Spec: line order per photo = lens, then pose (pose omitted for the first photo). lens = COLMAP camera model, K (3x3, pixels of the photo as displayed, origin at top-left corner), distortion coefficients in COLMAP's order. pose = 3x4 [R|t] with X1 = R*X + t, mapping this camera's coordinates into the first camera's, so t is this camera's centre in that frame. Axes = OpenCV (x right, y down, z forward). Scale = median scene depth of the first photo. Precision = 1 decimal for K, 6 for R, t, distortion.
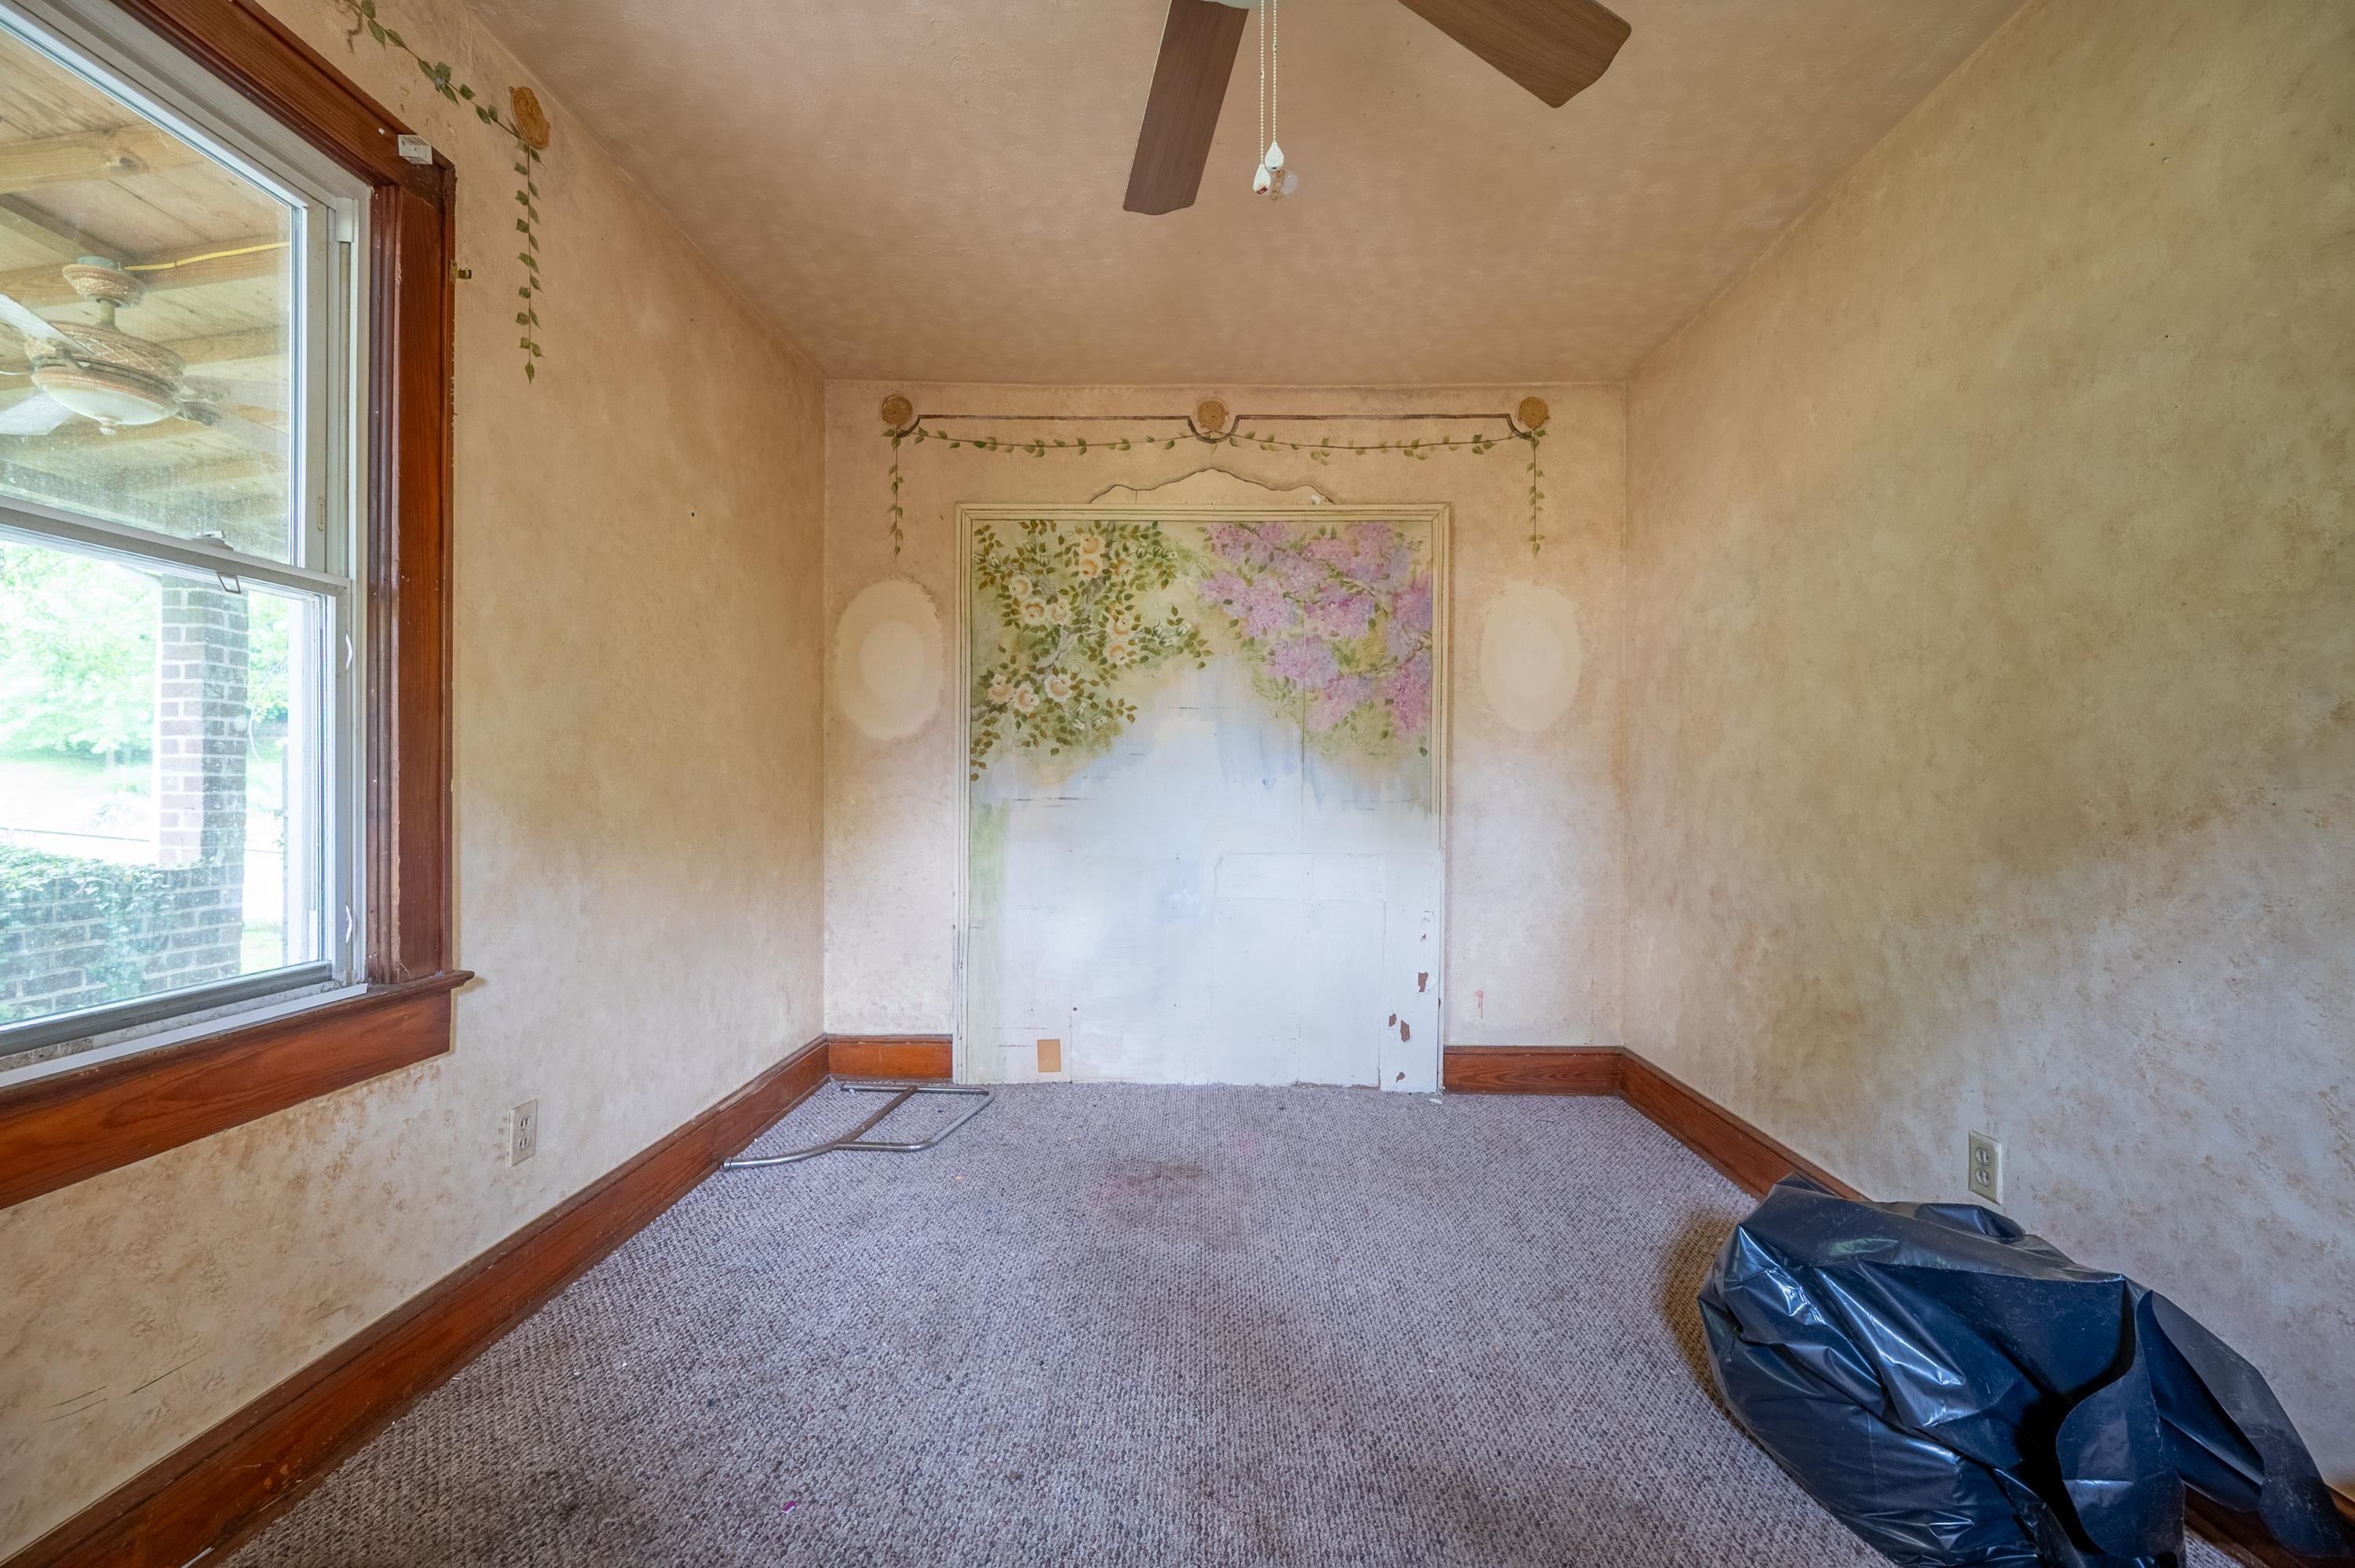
lens RADIAL K [[929.3, 0, 1178.5], [0, 929.3, 785.0], [0, 0, 1]] dist [-0.001928, -0.000249]
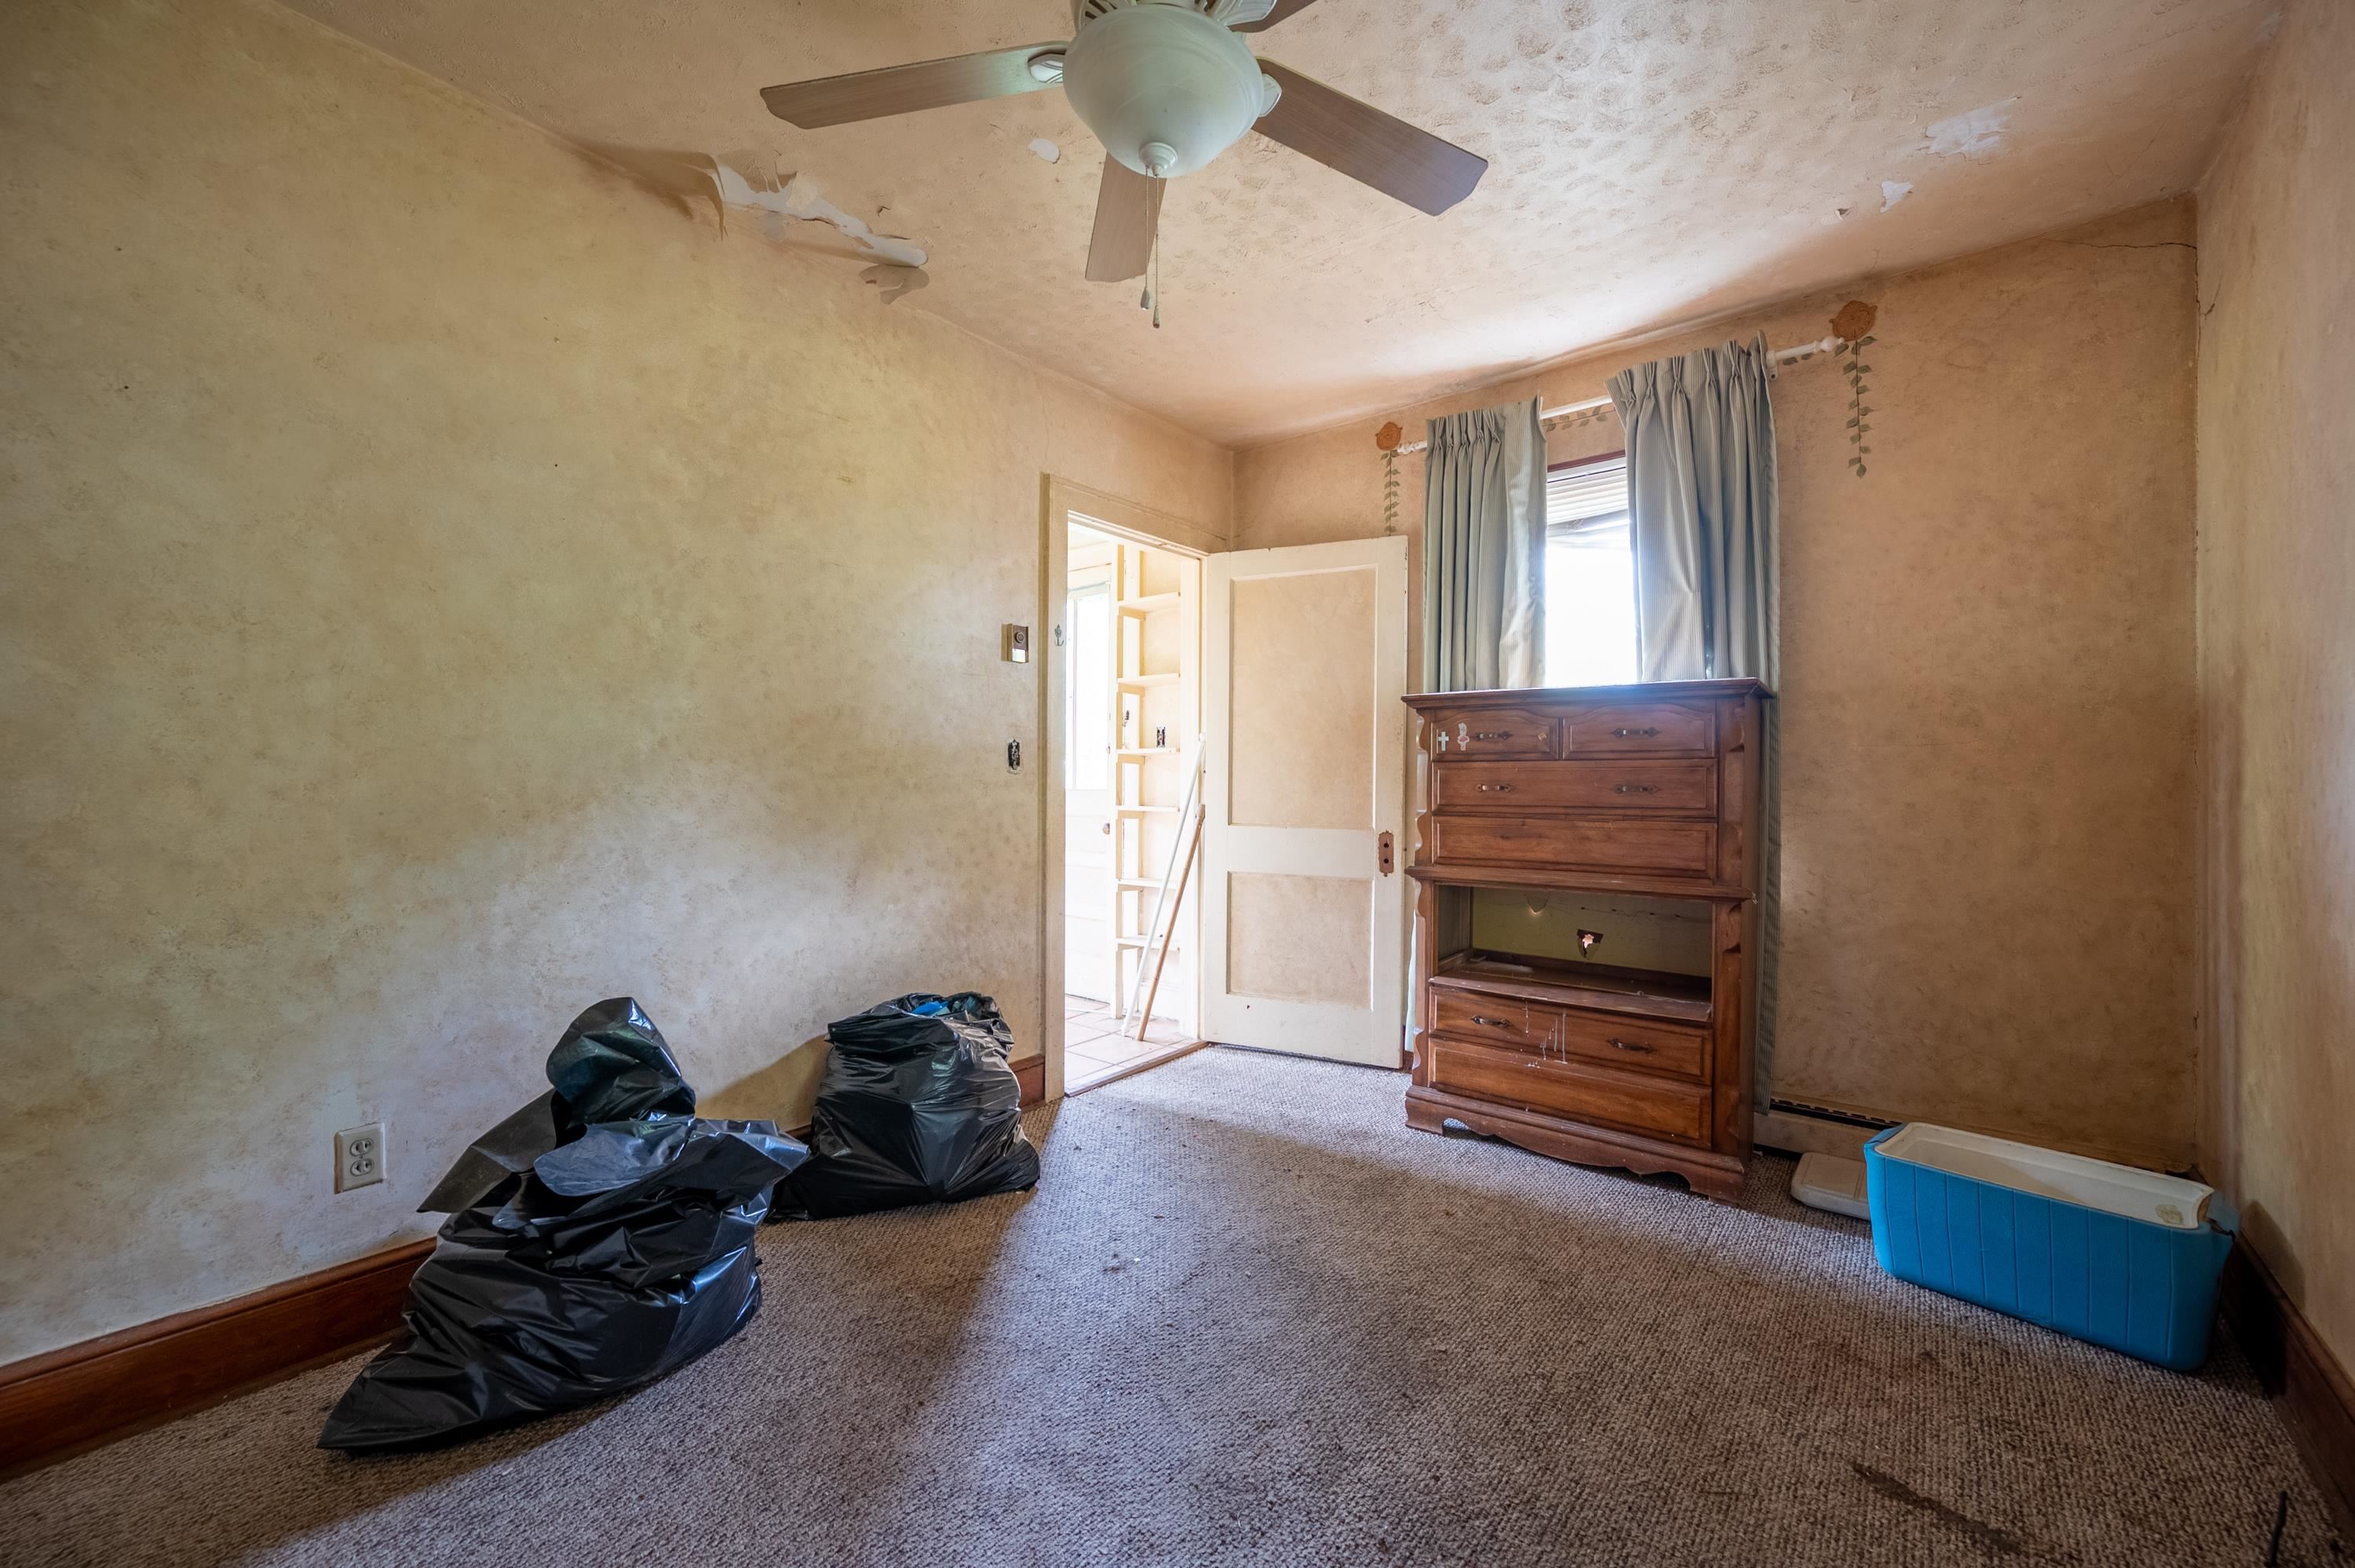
lens RADIAL K [[929.3, 0, 1178.8], [0, 929.3, 783.6], [0, 0, 1]] dist [-0.001928, -0.000249]
pose [[-0.794447, -0.004847, 0.607314, -0.533533], [-0.006572, 0.999978, -0.000616, -0.002088], [-0.607298, -0.004481, -0.794462, 1.483329]]
